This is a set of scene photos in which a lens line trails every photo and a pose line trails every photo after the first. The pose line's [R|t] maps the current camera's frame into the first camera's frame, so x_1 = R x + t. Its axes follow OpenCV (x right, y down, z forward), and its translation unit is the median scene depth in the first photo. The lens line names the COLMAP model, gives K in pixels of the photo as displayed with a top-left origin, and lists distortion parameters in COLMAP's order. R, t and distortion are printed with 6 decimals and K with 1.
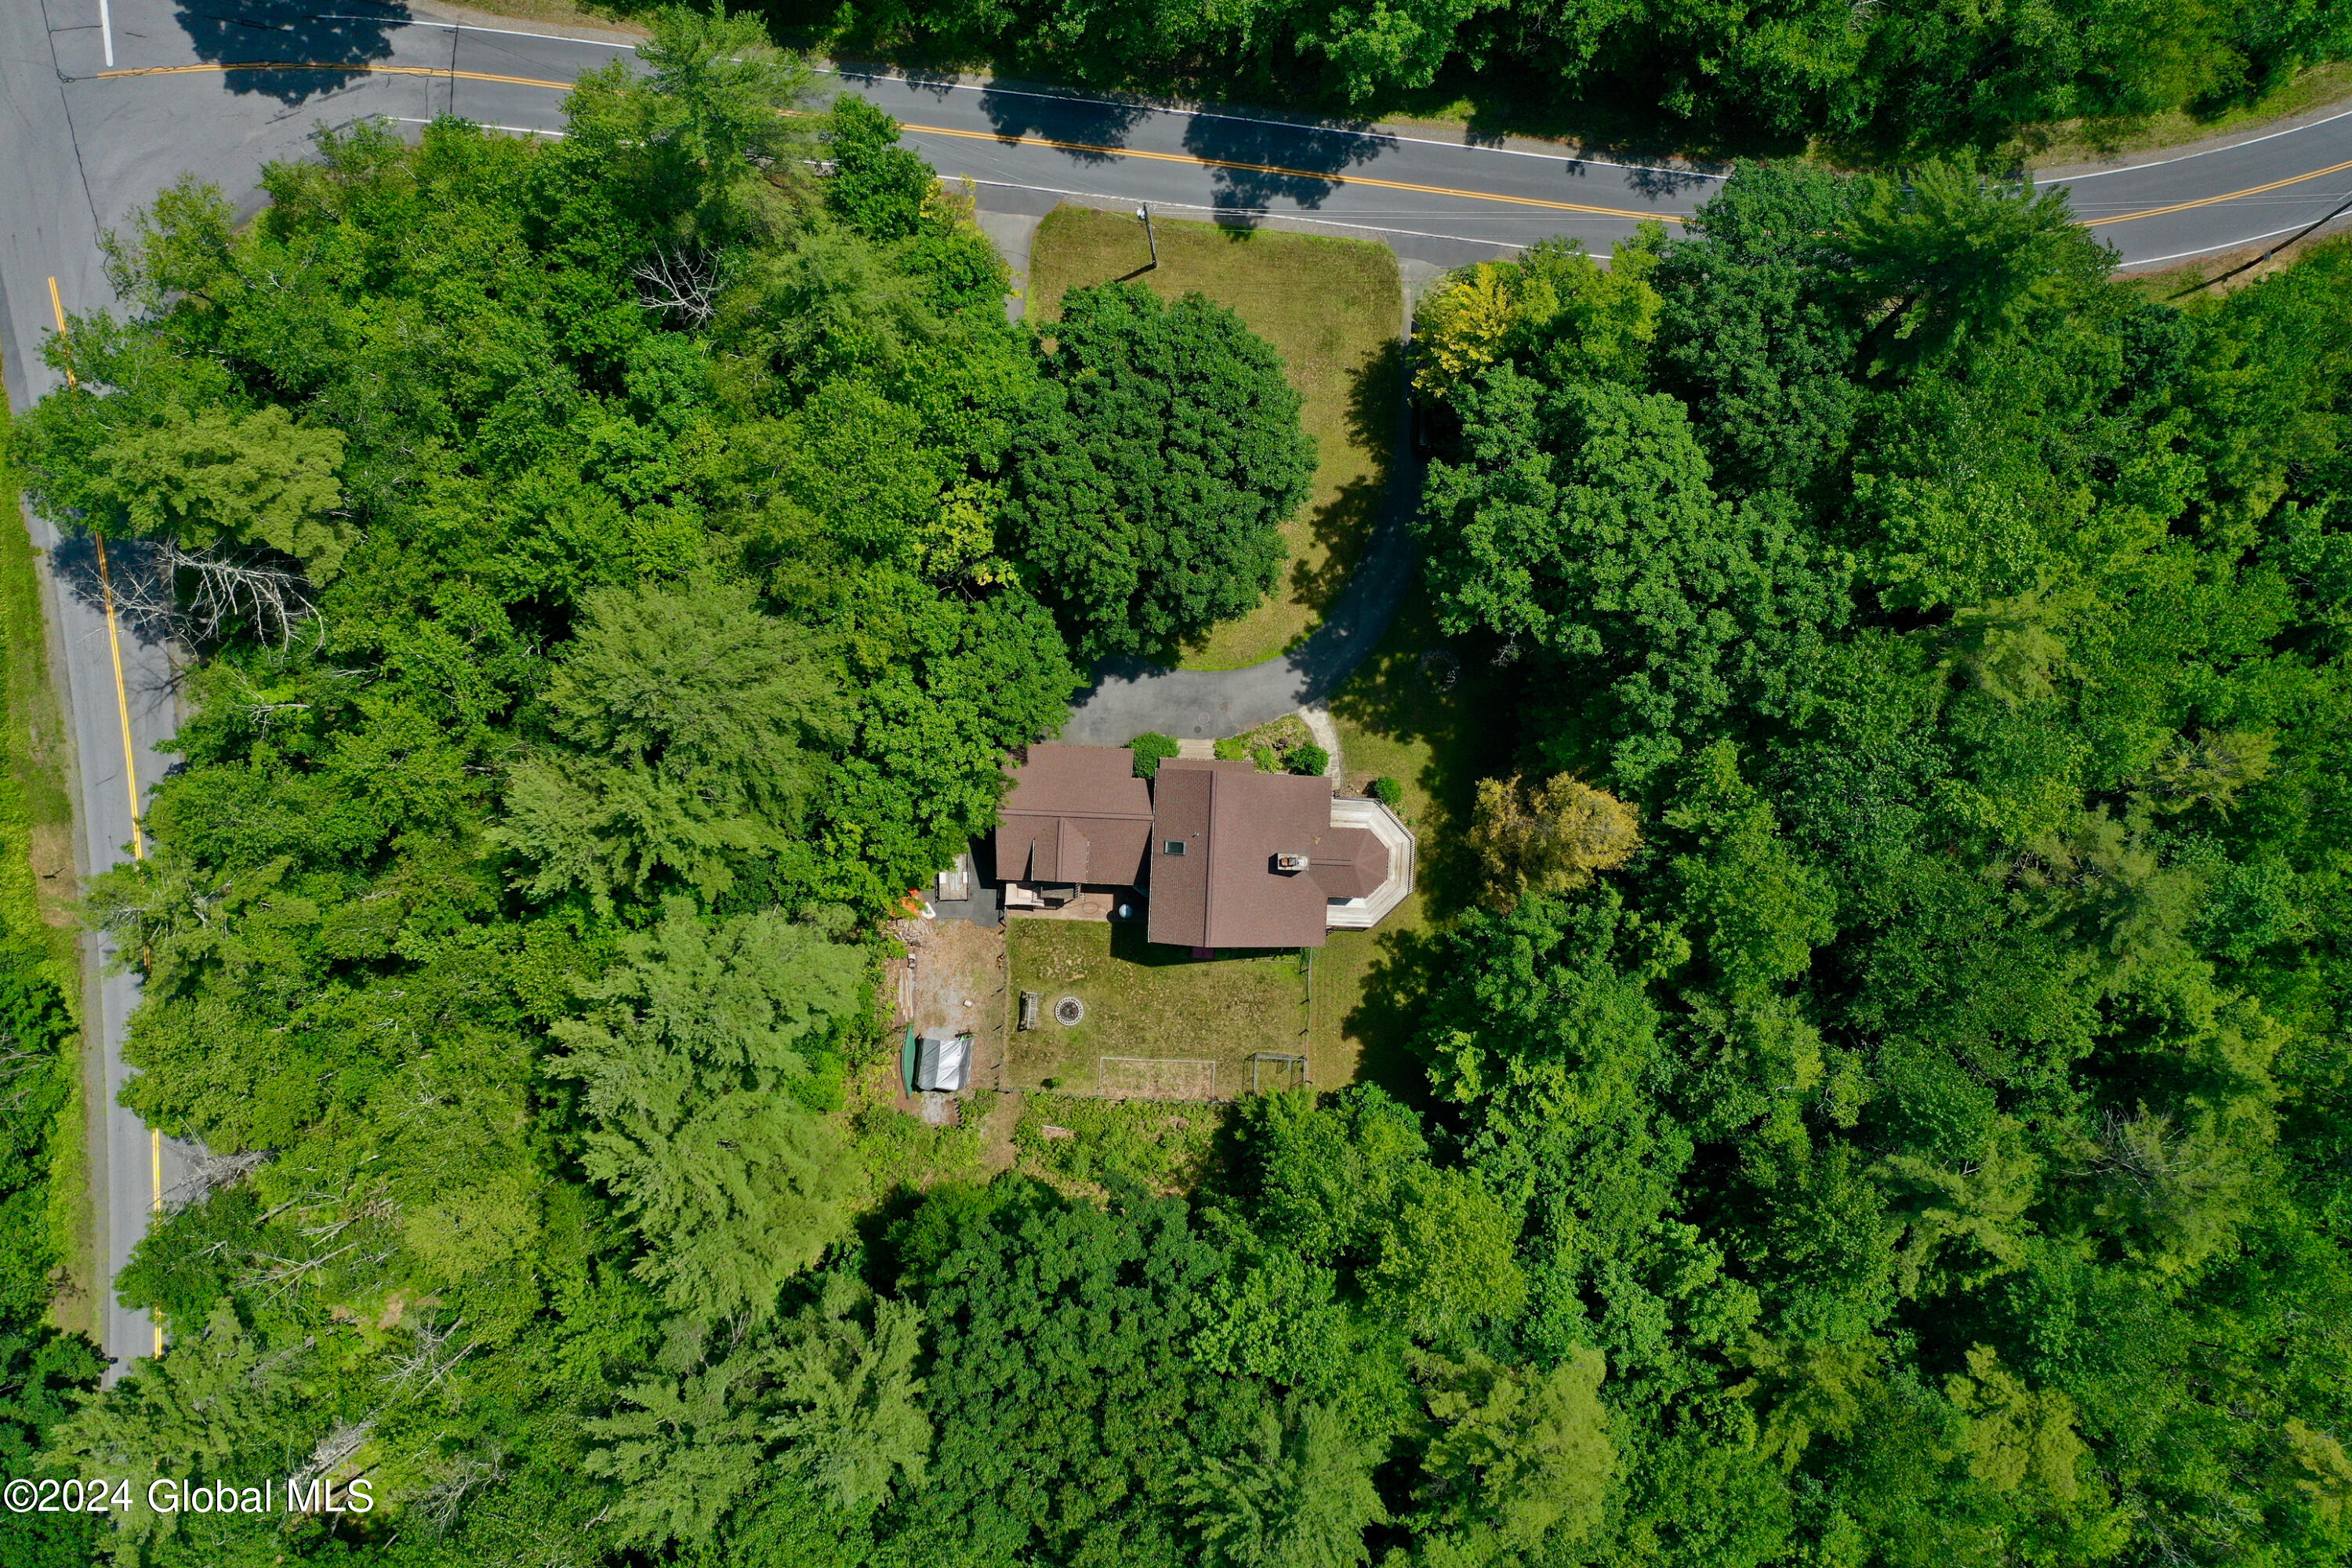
lens RADIAL K [[1754.0, 0, 1172.7], [0, 1754.0, 780.3], [0, 0, 1]] dist [-0.036138, 0.054435]
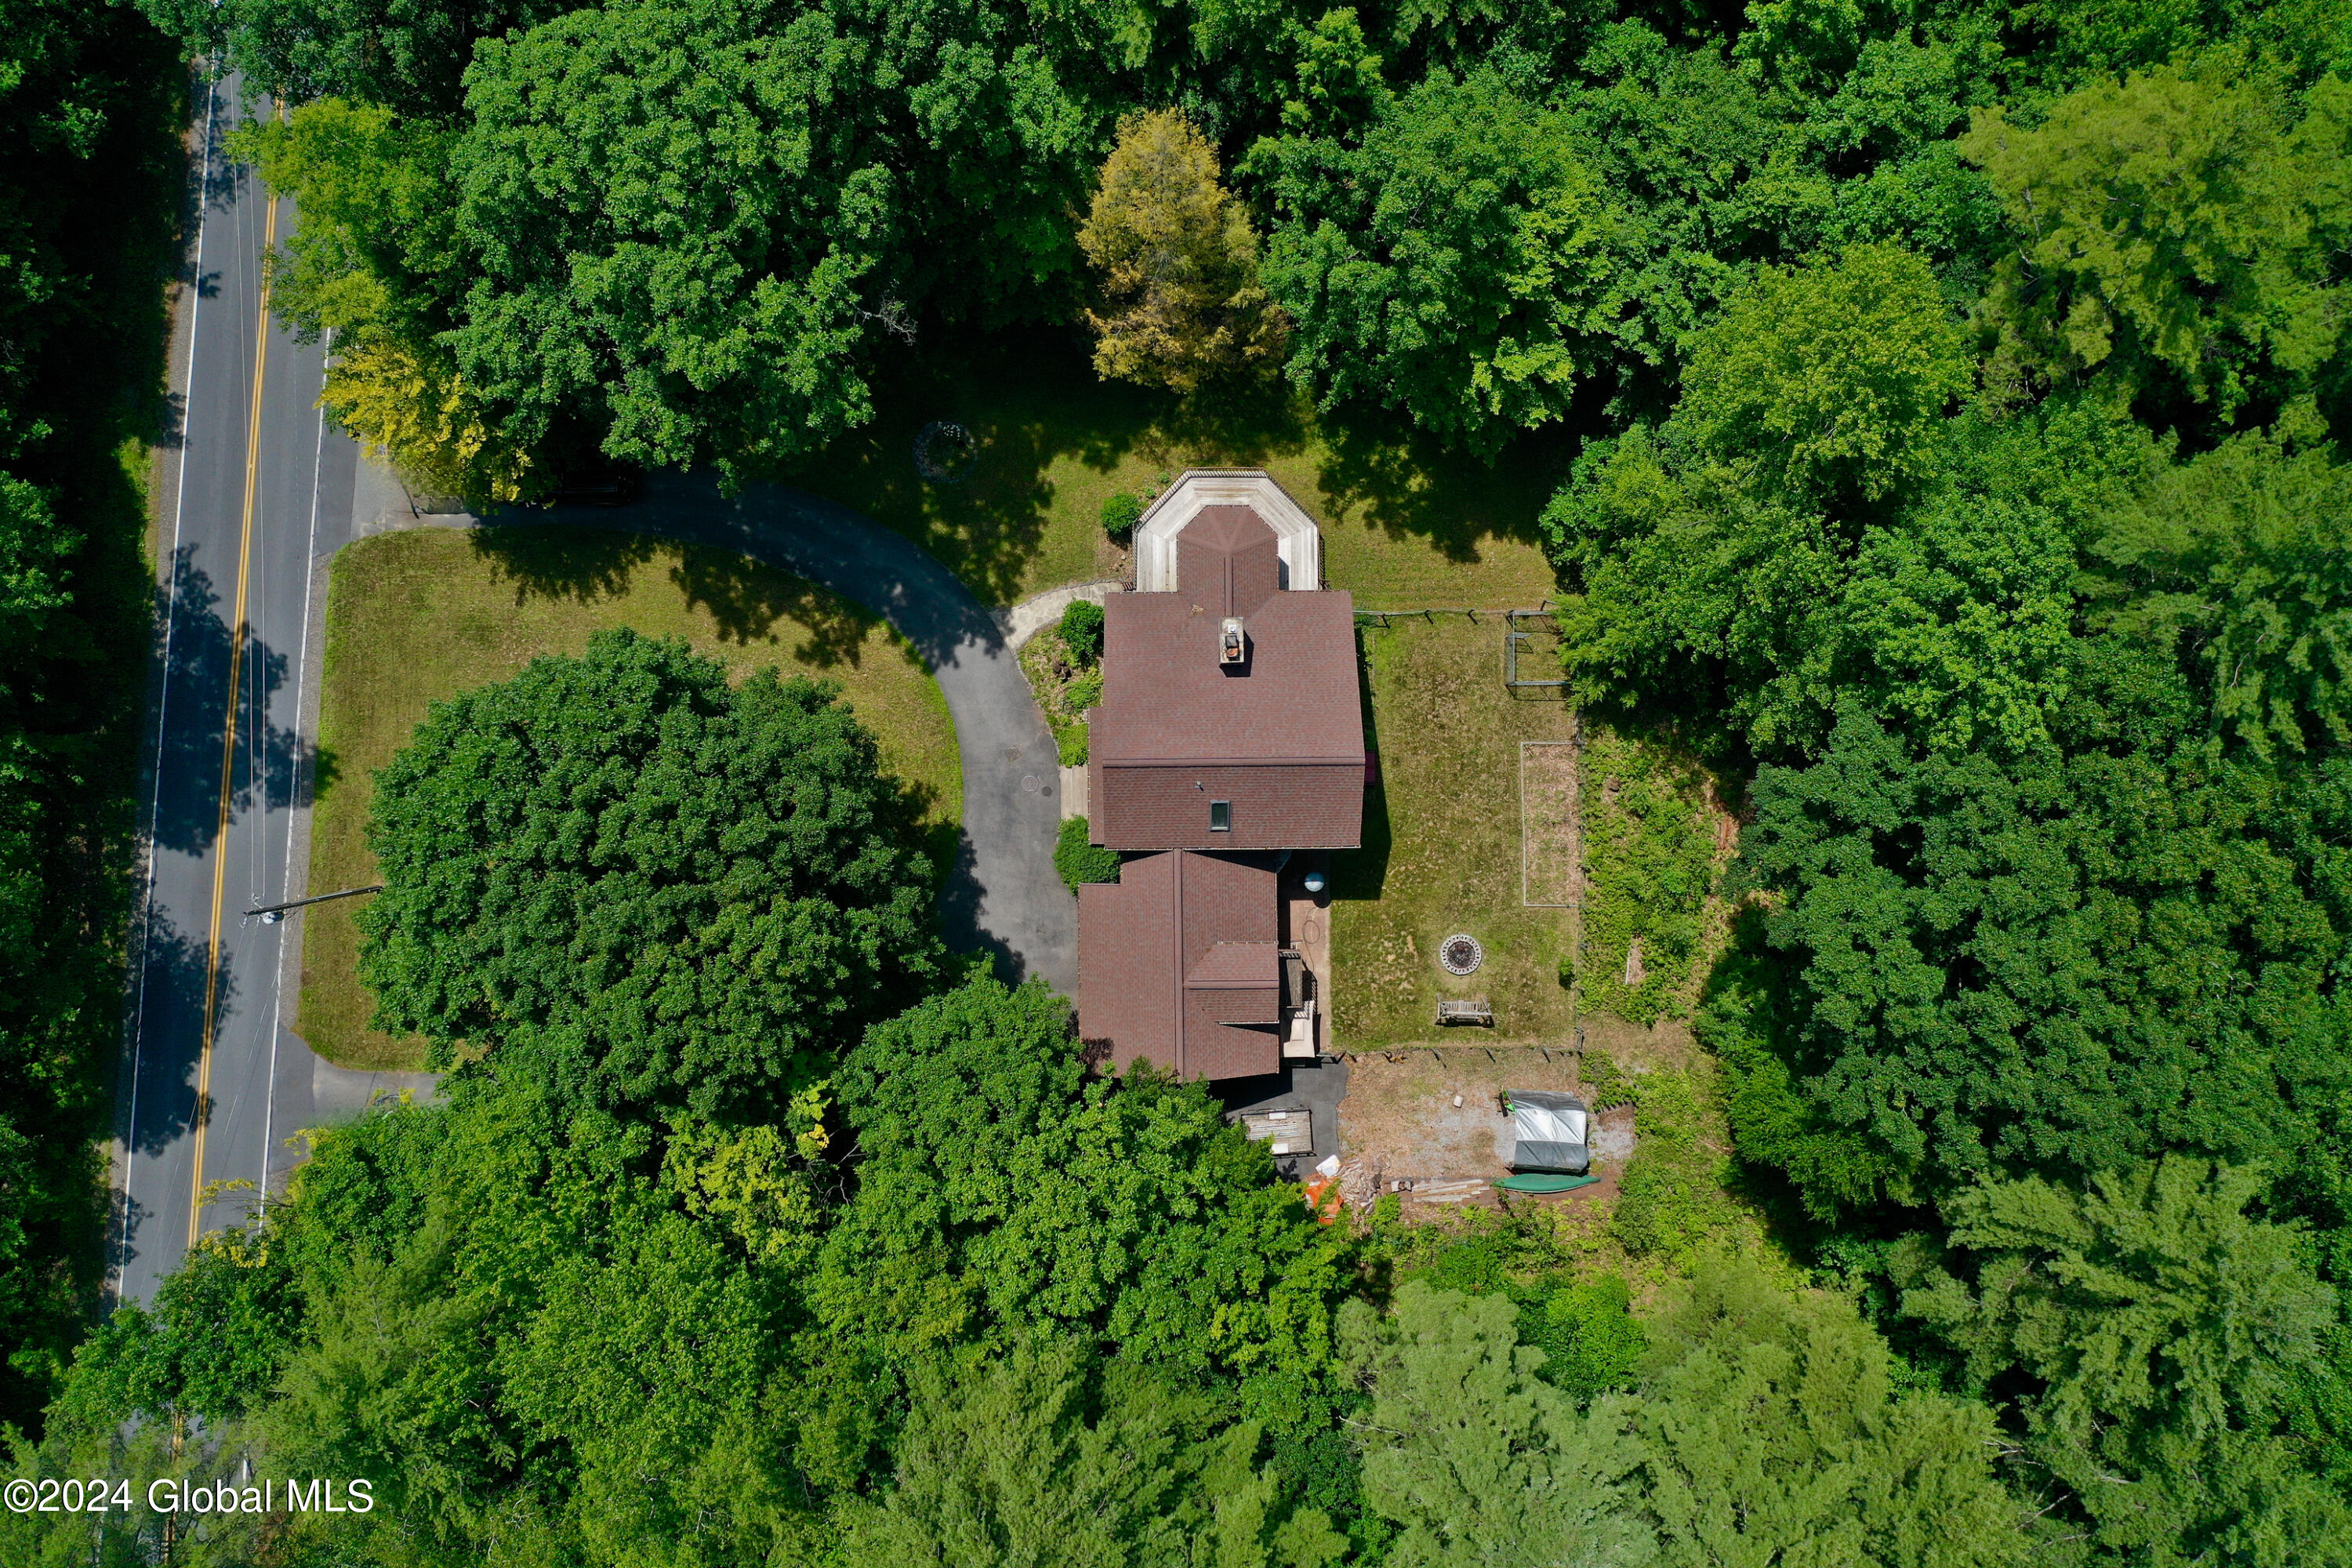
lens RADIAL K [[1754.0, 0, 1172.7], [0, 1754.0, 780.3], [0, 0, 1]] dist [-0.036138, 0.054435]
pose [[-0.052364, -0.998458, 0.018420, 0.003746], [0.998398, -0.051946, 0.022444, 0.005908], [-0.021452, 0.019565, 0.999578, 0.339510]]
